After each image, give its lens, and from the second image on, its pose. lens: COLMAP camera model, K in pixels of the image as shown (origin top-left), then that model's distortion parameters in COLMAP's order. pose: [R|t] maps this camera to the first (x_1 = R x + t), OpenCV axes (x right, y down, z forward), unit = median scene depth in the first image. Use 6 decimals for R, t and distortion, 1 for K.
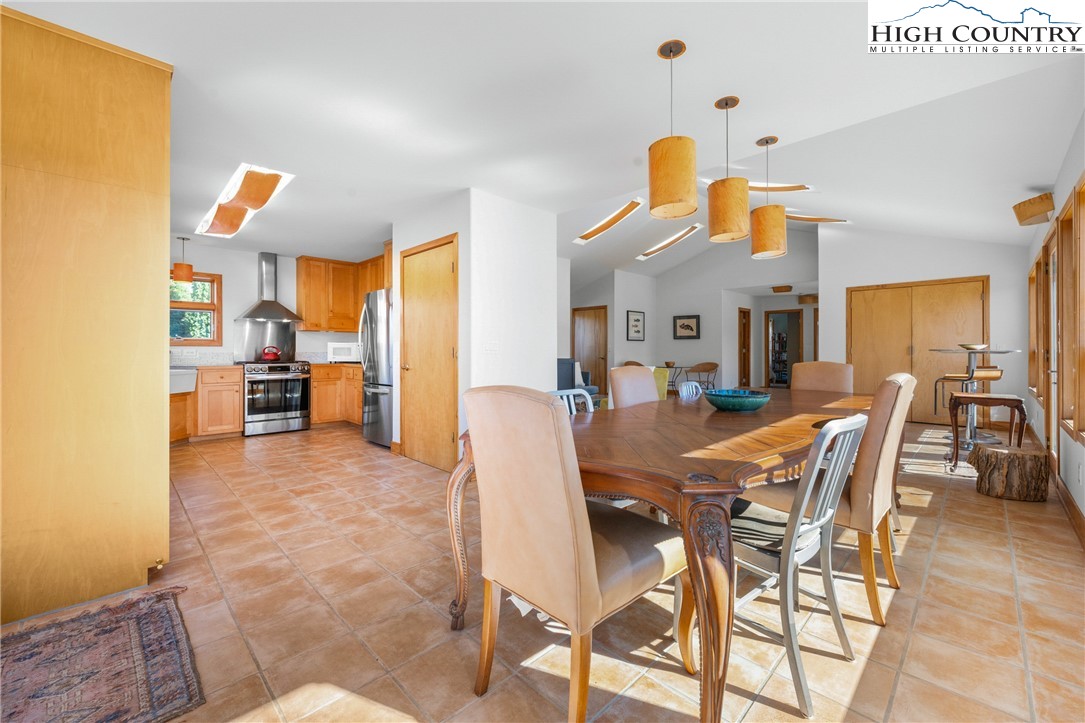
lens RADIAL K [[440.0, 0, 537.0], [0, 440.0, 353.2], [0, 0, 1]] dist [-0.001579, -0.000250]
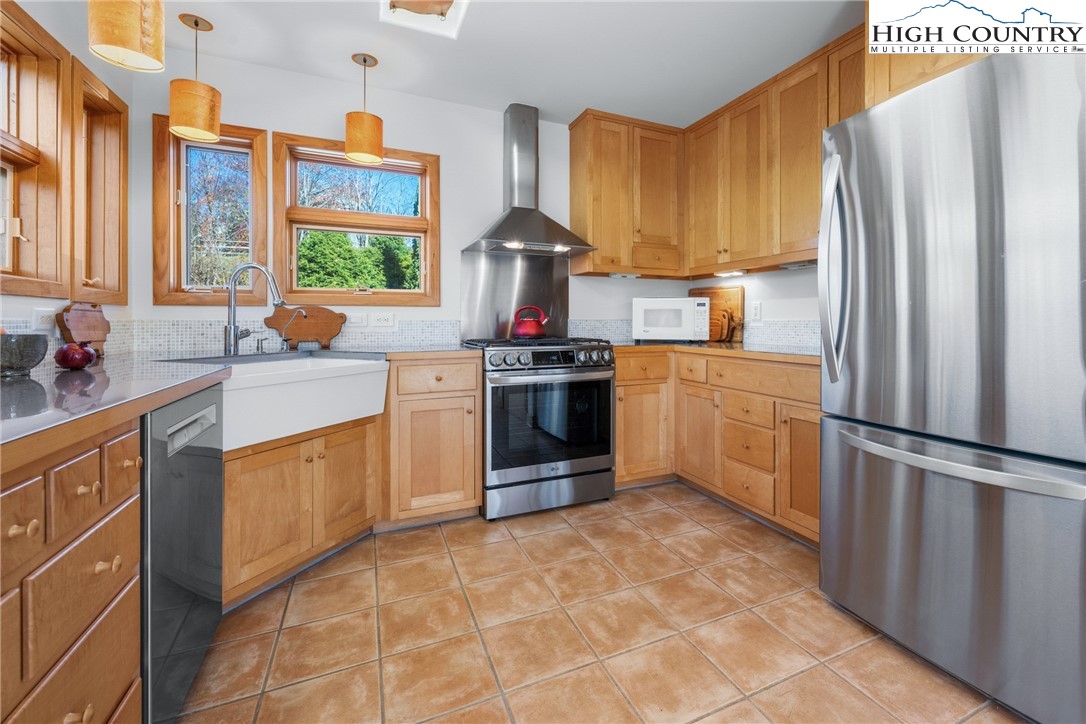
lens RADIAL K [[440.4, 0, 560.0], [0, 440.4, 324.2], [0, 0, 1]] dist [-0.001579, -0.000250]
pose [[0.937441, 0.001688, -0.348140, -0.414867], [-0.001249, 0.999998, 0.001487, 0.002292], [0.348141, -0.000959, 0.937442, 0.579512]]
